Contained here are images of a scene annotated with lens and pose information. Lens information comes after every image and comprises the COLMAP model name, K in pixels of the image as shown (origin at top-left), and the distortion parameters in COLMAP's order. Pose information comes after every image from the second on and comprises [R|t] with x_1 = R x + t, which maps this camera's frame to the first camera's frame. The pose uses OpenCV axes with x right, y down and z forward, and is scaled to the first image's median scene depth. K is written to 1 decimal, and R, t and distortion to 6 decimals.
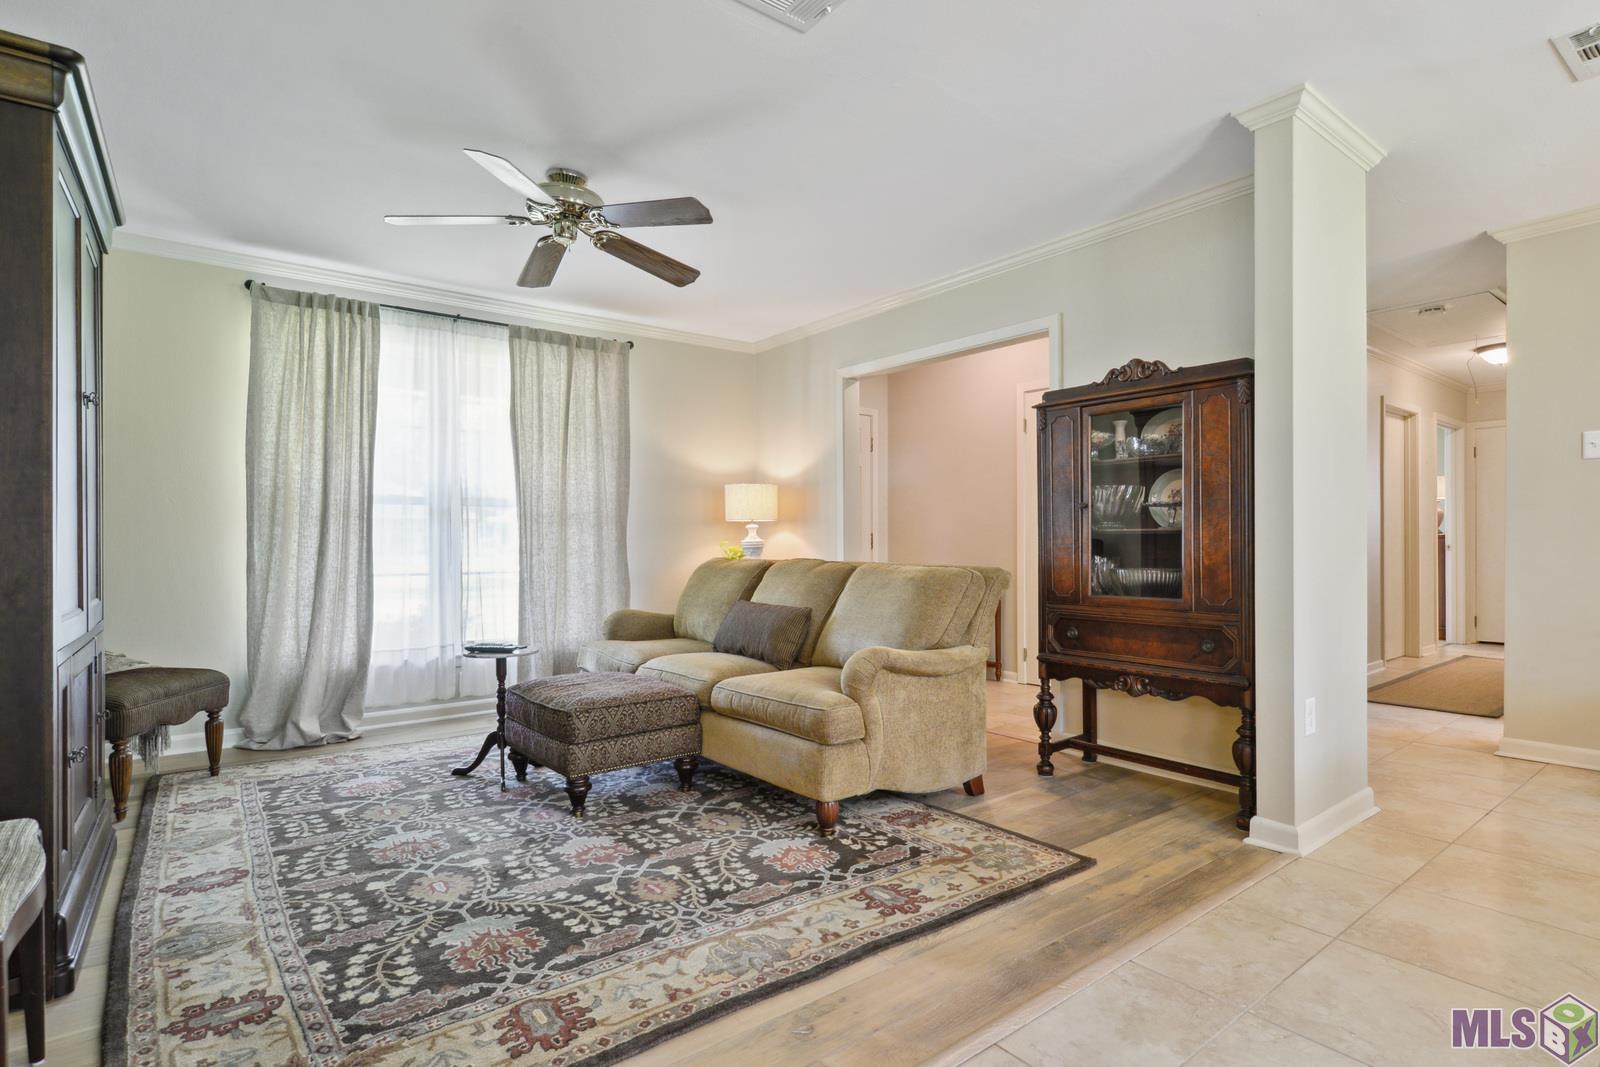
lens RADIAL K [[810.6, 0, 794.6], [0, 810.6, 533.5], [0, 0, 1]] dist [0.000870, -0.001460]
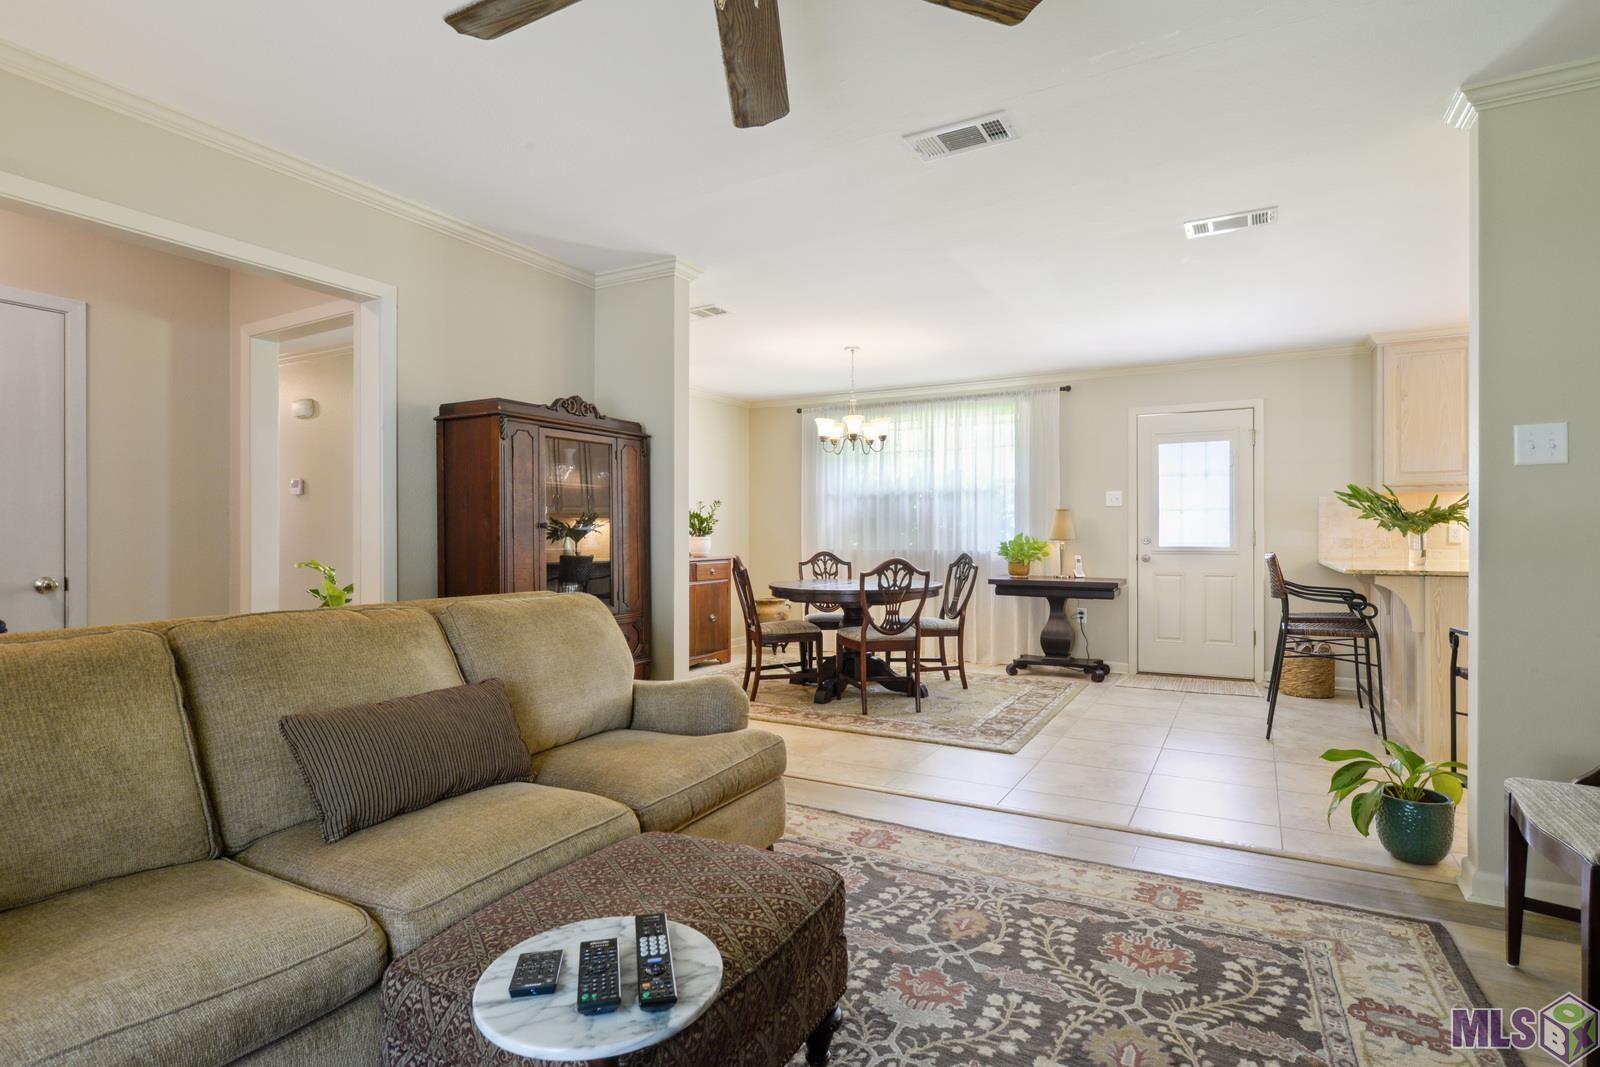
lens RADIAL K [[810.6, 0, 792.3], [0, 810.6, 539.3], [0, 0, 1]] dist [0.000870, -0.001460]
pose [[-0.392268, 0.000866, 0.919851, -1.164505], [-0.003819, 0.999989, -0.002570, -0.033781], [-0.919843, -0.004521, -0.392261, 1.840188]]
